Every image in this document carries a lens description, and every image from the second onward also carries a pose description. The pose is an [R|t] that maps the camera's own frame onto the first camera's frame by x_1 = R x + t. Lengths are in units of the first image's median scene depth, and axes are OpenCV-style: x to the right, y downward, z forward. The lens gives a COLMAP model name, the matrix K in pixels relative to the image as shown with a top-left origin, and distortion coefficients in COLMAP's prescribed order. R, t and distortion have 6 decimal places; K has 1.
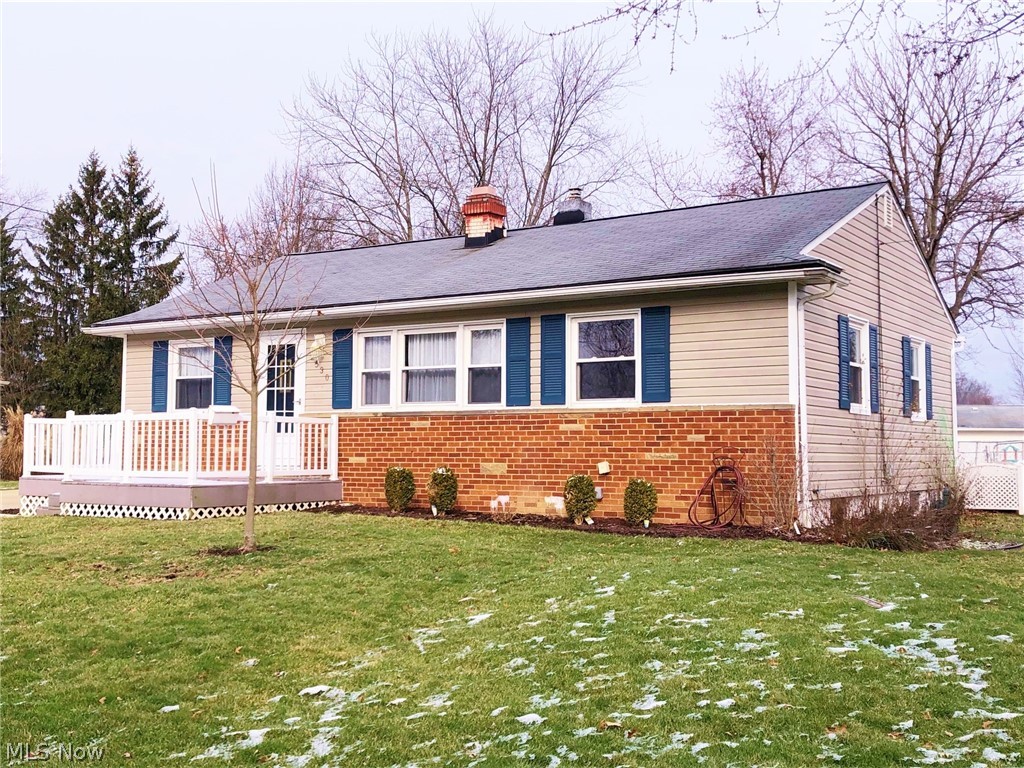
lens RADIAL K [[1148.2, 0, 510.3], [0, 1148.2, 380.1], [0, 0, 1]] dist [0.070151, 0.000000]
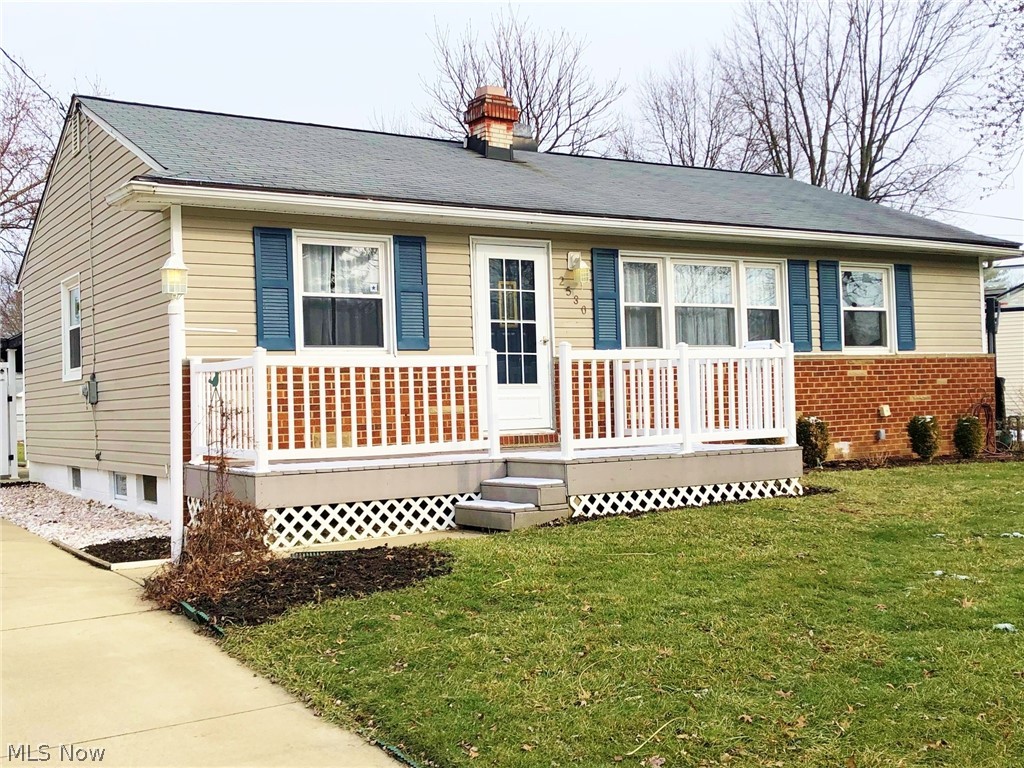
lens RADIAL K [[1148.2, 0, 509.7], [0, 1148.2, 386.2], [0, 0, 1]] dist [0.070151, 0.000000]
pose [[0.412464, -0.003092, 0.910968, -0.964738], [-0.021162, 0.999692, 0.012975, 0.043659], [-0.910728, -0.024630, 0.412272, 0.812679]]
